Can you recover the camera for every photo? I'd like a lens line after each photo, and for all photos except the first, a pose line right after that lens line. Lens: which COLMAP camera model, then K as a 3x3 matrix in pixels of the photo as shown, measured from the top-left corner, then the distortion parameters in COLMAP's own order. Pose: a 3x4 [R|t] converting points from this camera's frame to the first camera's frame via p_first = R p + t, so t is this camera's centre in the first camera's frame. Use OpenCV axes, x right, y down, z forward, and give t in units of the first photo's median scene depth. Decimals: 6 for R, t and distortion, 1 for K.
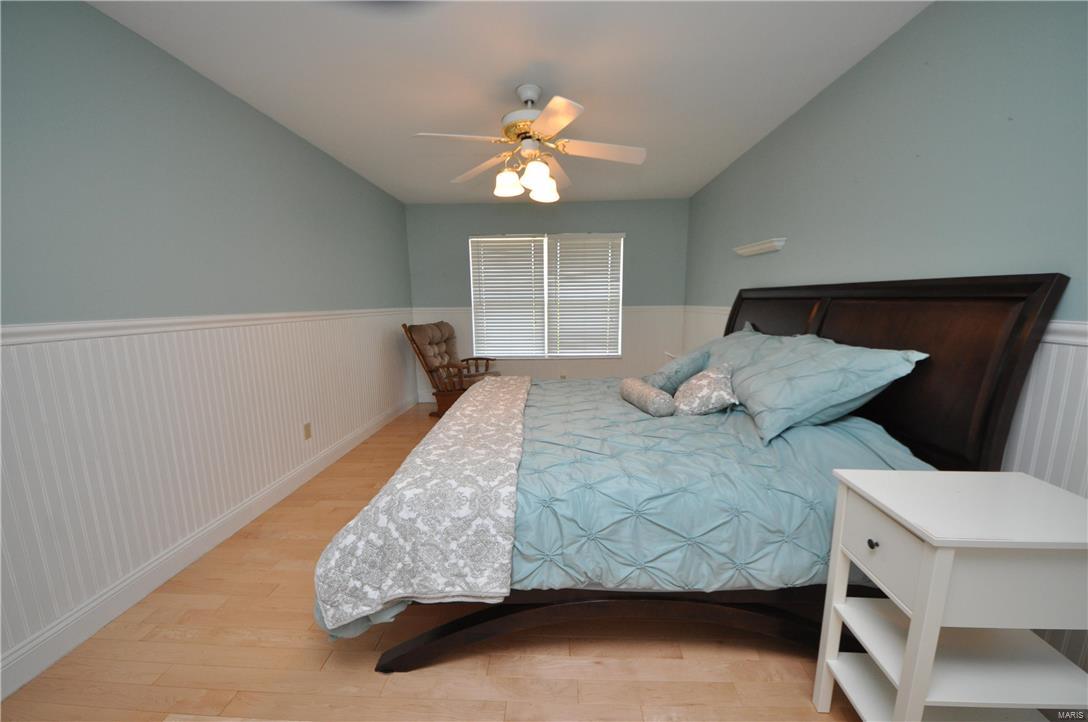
lens RADIAL K [[382.5, 0, 549.6], [0, 382.5, 361.5], [0, 0, 1]] dist [0.029015, -0.019668]
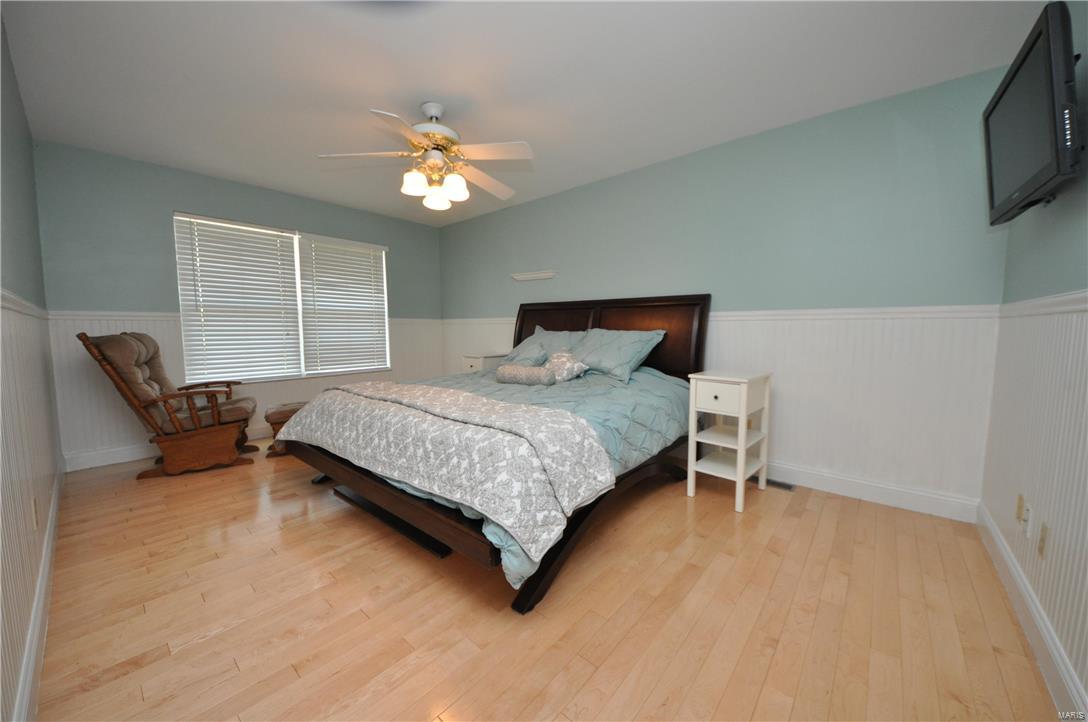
lens RADIAL K [[382.5, 0, 549.6], [0, 382.5, 361.5], [0, 0, 1]] dist [0.029015, -0.019668]
pose [[0.621848, -0.056623, 0.781088, -0.351381], [0.114841, 0.993194, -0.019429, 0.037540], [-0.774672, 0.101783, 0.624118, 0.057409]]
